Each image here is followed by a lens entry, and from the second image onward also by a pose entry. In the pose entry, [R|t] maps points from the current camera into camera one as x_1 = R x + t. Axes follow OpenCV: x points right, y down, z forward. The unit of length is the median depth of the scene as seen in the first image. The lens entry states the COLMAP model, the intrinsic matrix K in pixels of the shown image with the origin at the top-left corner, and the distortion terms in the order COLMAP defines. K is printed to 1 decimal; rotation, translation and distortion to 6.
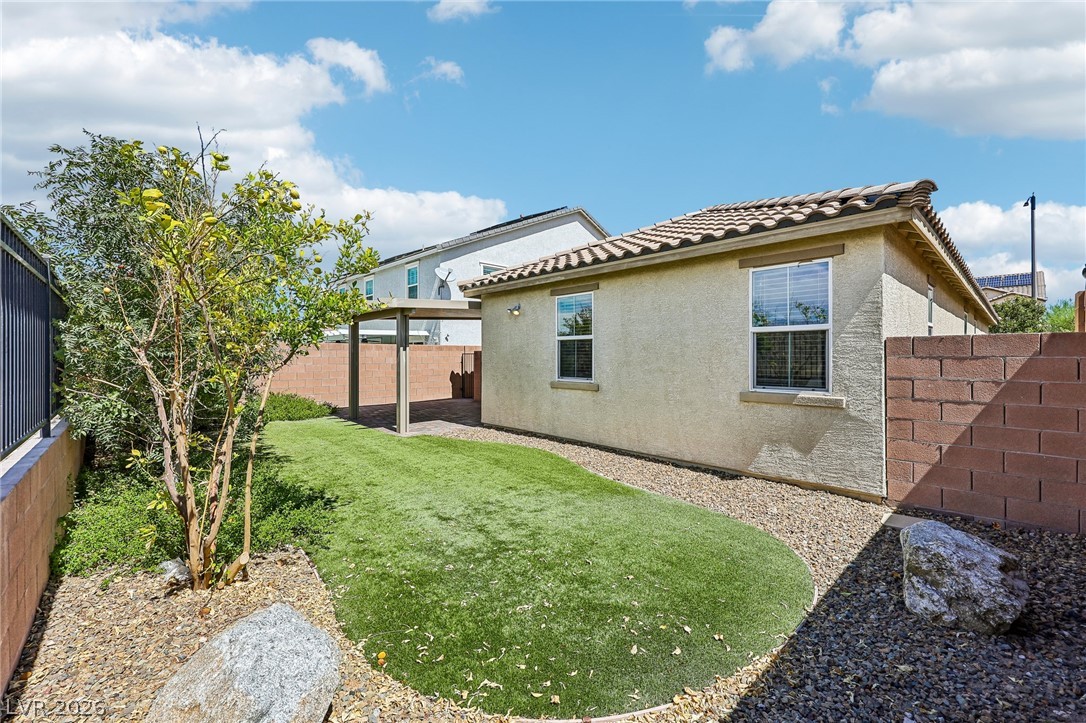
lens RADIAL K [[443.2, 0, 547.4], [0, 443.2, 356.3], [0, 0, 1]] dist [-0.004512, -0.000230]
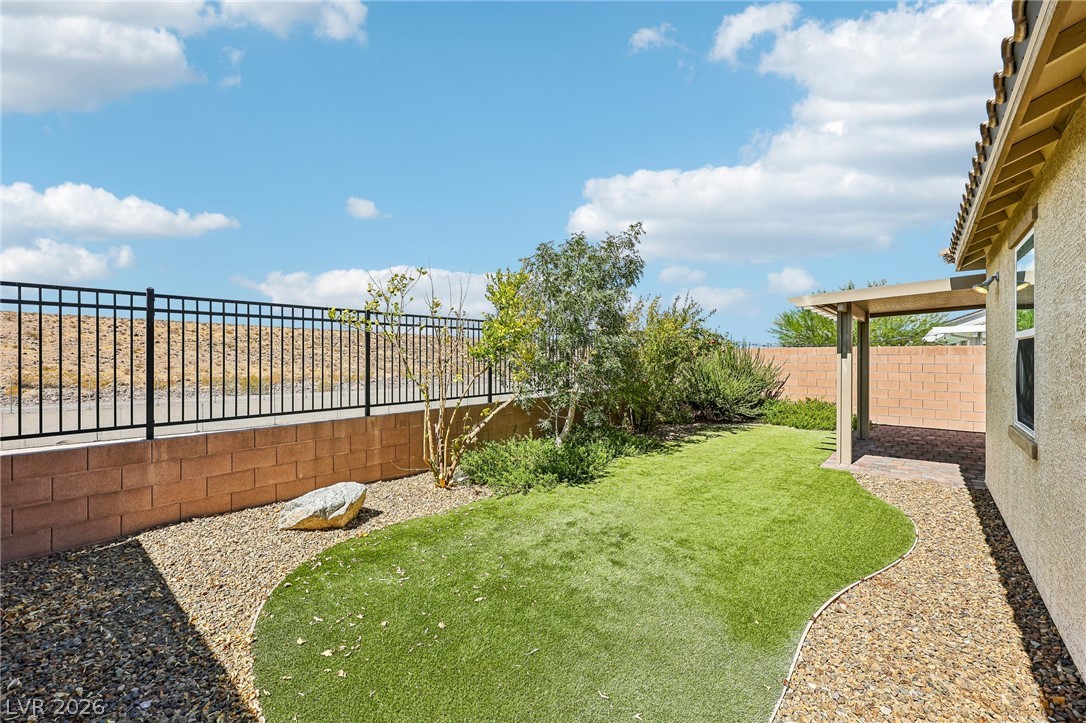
lens RADIAL K [[443.2, 0, 545.6], [0, 443.2, 357.1], [0, 0, 1]] dist [-0.004512, -0.000230]
pose [[0.102295, -0.000299, -0.994754, 0.739399], [0.000562, 1.000000, -0.000243, -0.028454], [0.994754, -0.000535, 0.102296, 0.752145]]
